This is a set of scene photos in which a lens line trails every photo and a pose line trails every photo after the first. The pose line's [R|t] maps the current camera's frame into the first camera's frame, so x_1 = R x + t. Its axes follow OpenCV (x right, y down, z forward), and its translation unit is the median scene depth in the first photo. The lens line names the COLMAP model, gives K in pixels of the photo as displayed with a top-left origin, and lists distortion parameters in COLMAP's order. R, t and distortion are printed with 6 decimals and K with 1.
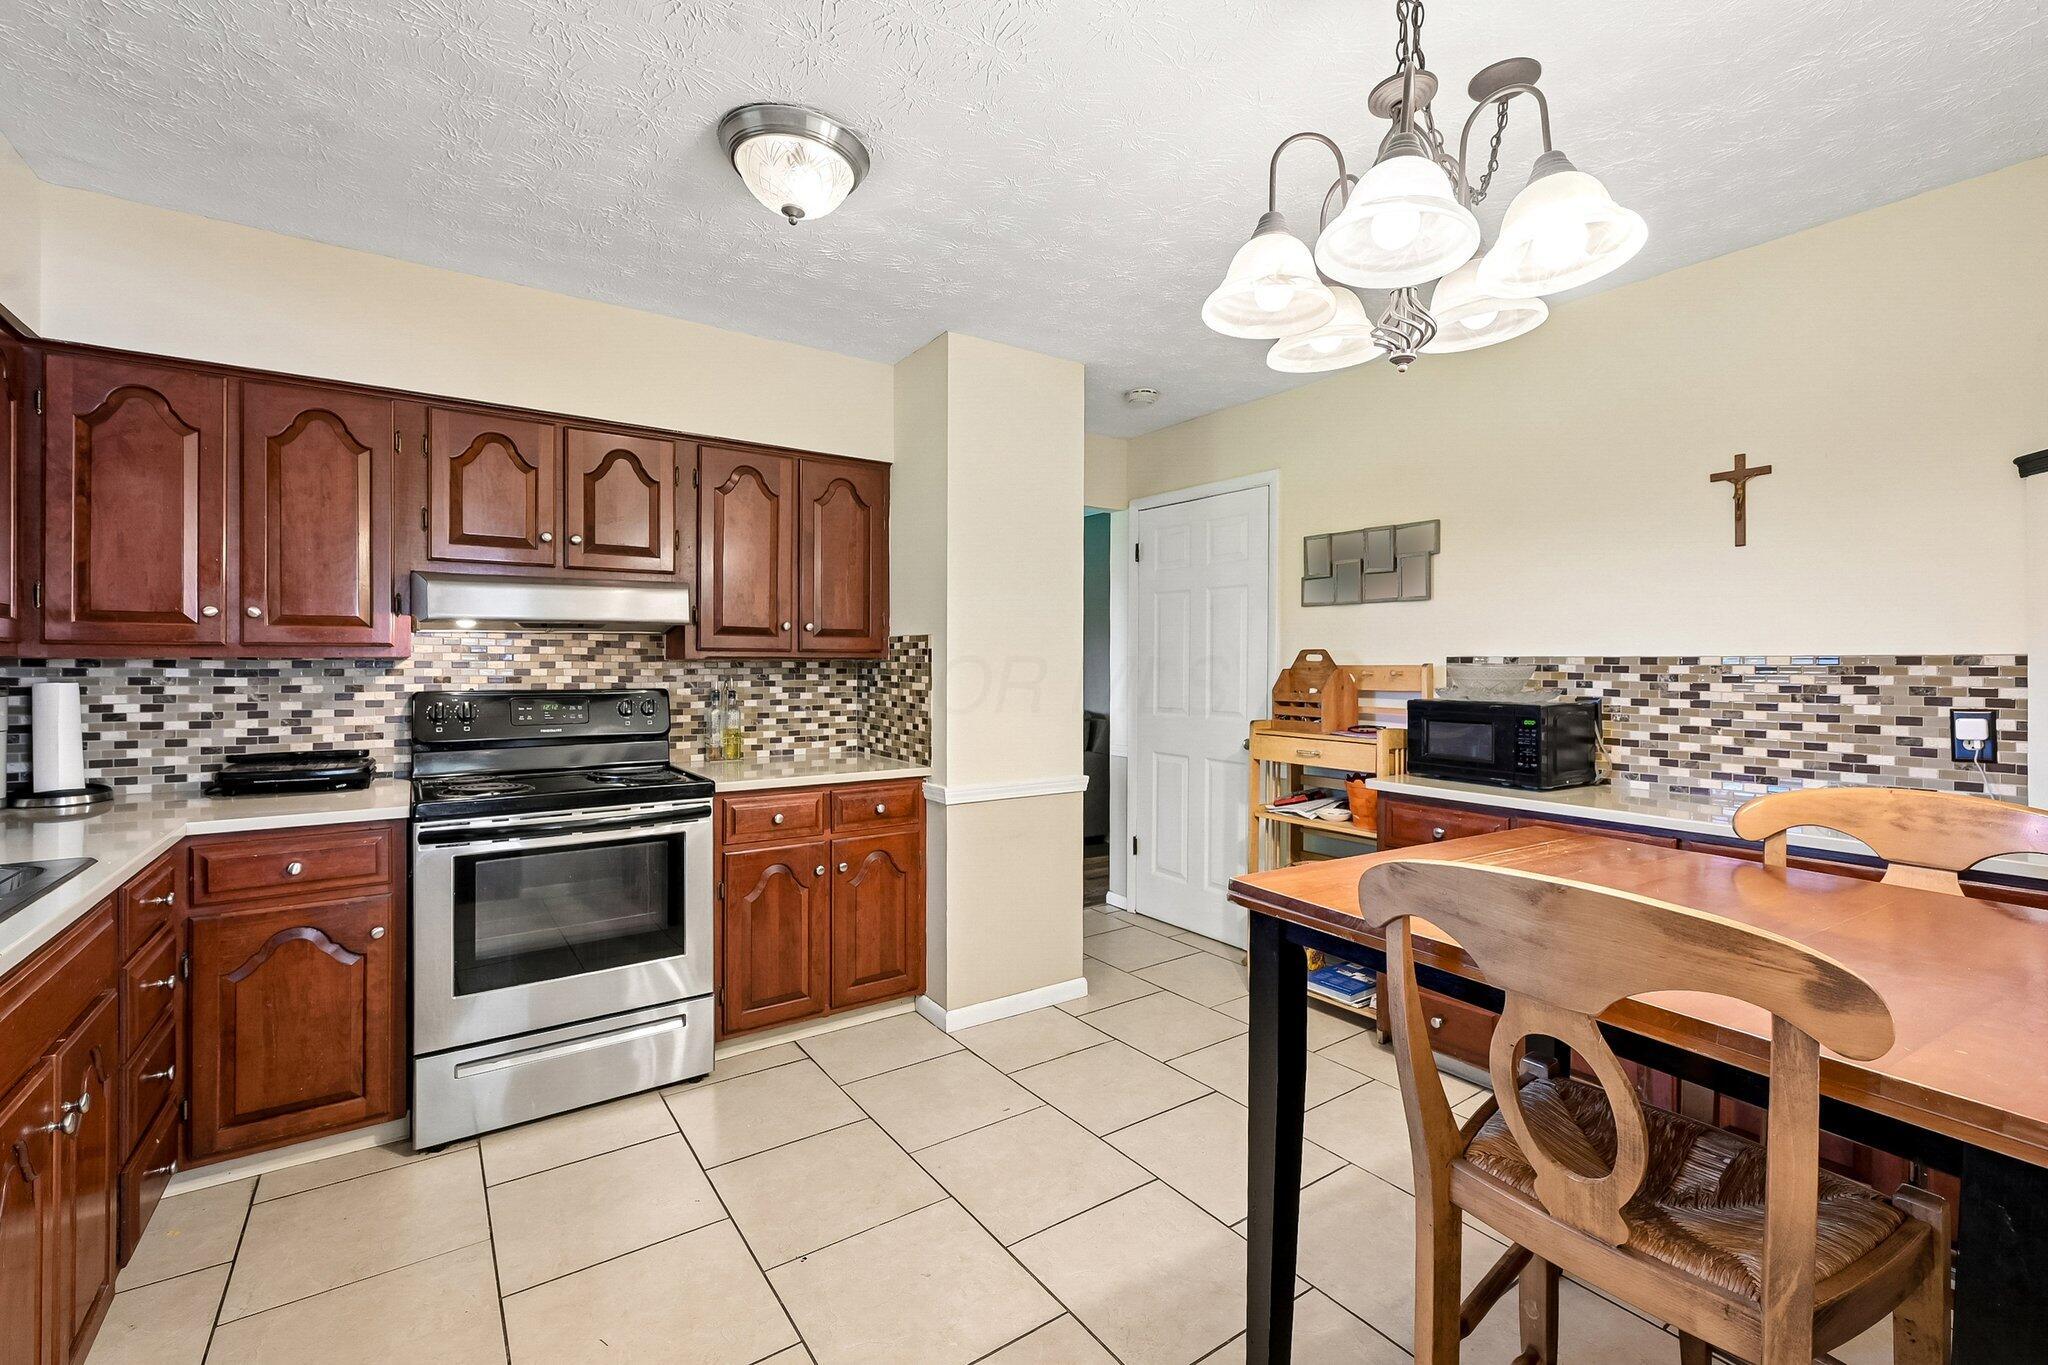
lens RADIAL K [[866.7, 0, 1021.5], [0, 866.7, 667.8], [0, 0, 1]] dist [-0.000185, 0.000812]
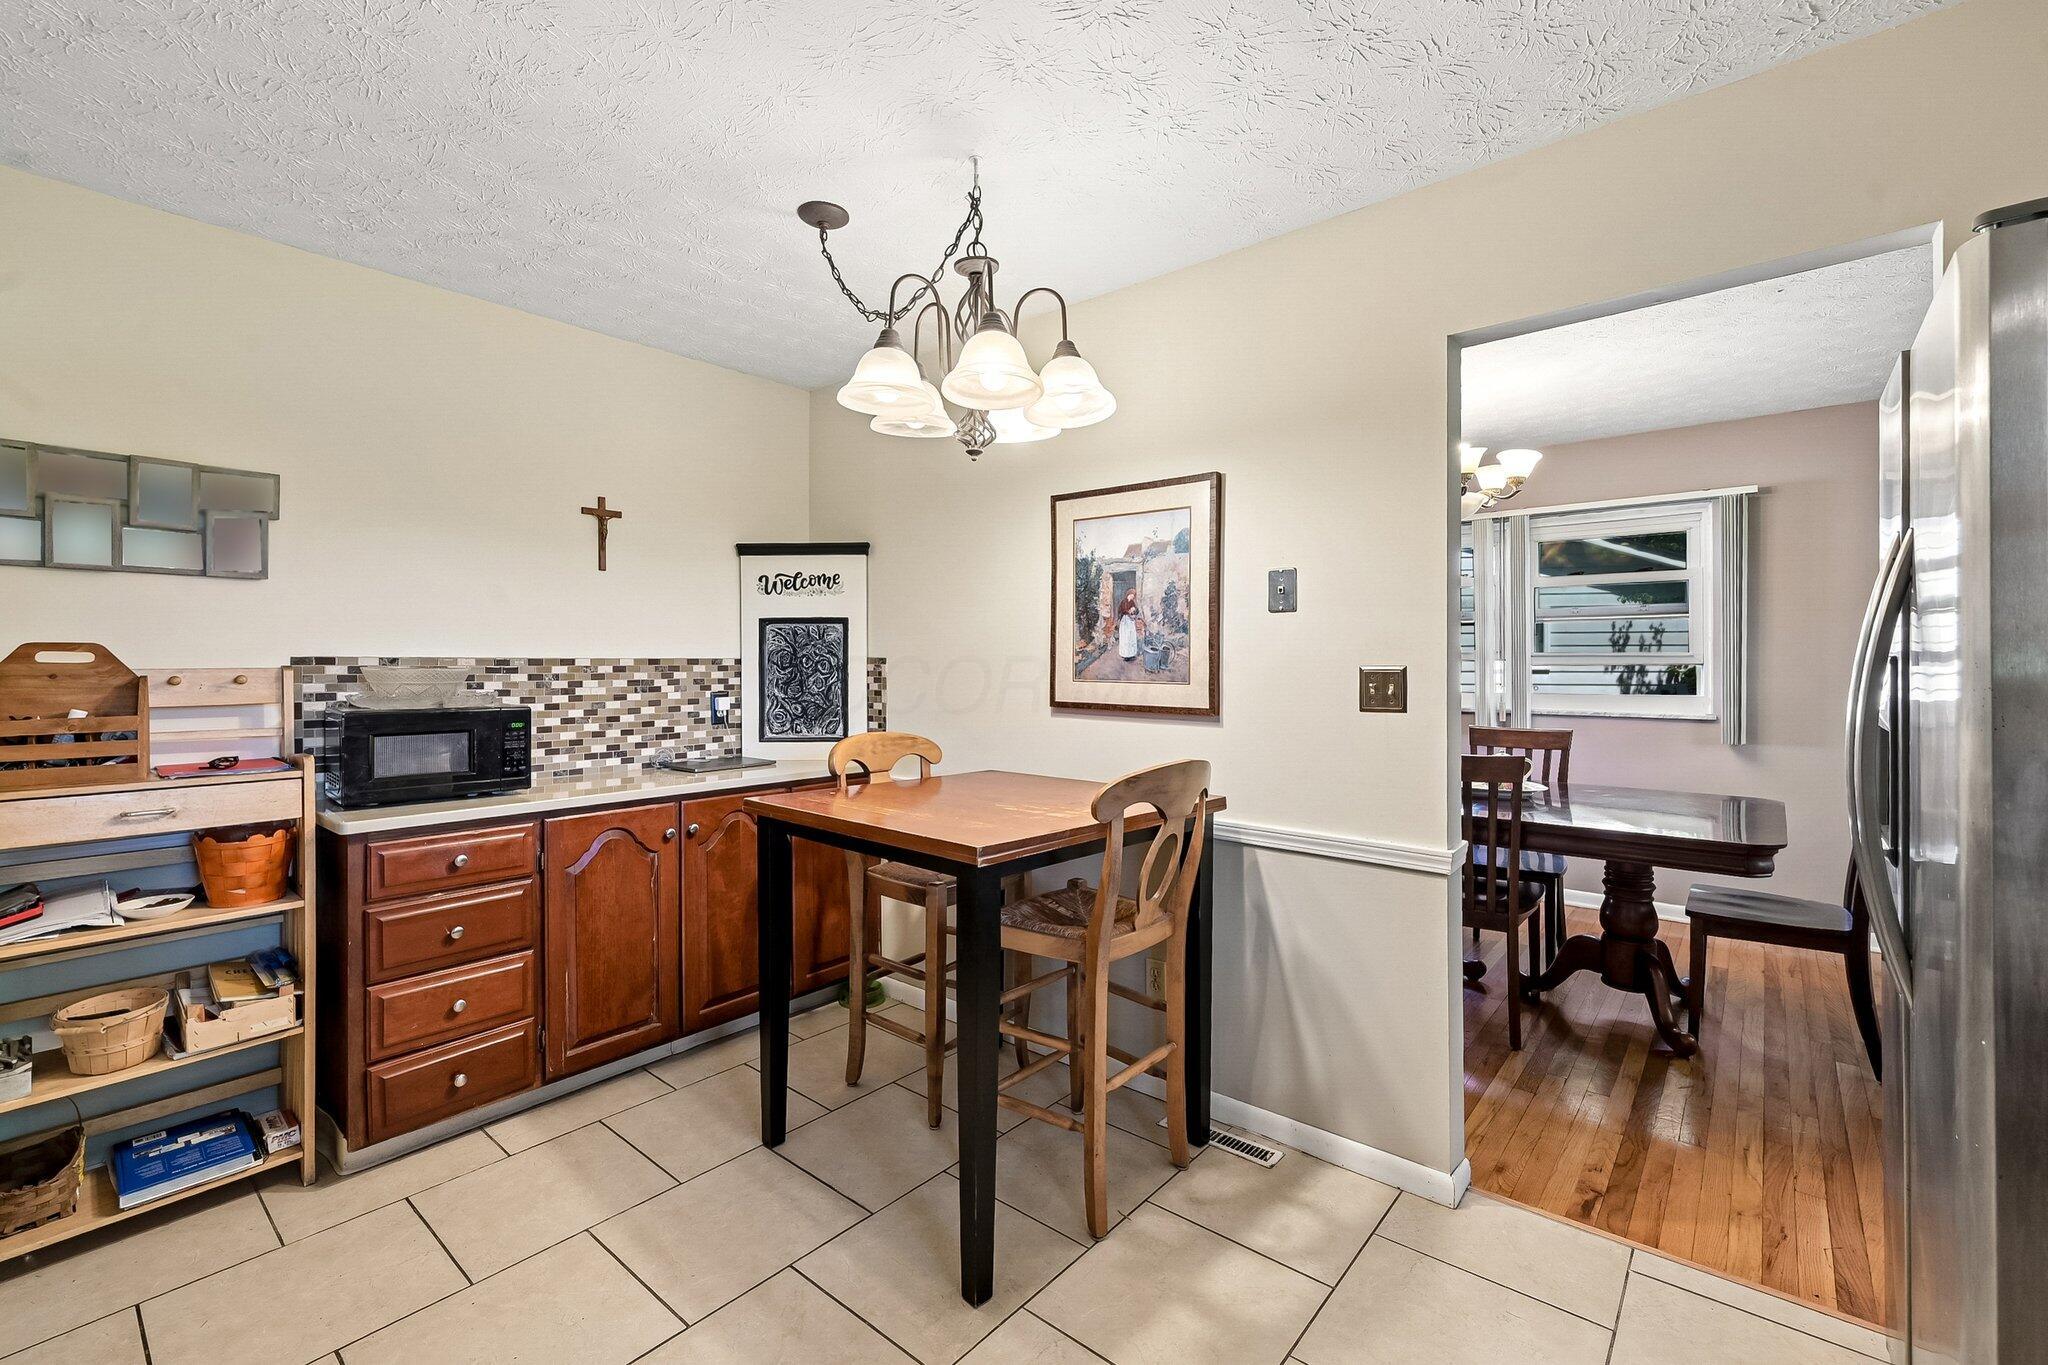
lens RADIAL K [[866.7, 0, 1024.6], [0, 866.7, 669.0], [0, 0, 1]] dist [-0.000185, 0.000812]
pose [[-0.247862, -0.009540, 0.968748, -0.536171], [0.006792, 0.999910, 0.011585, -0.008367], [-0.968772, 0.009452, -0.247775, 0.720213]]
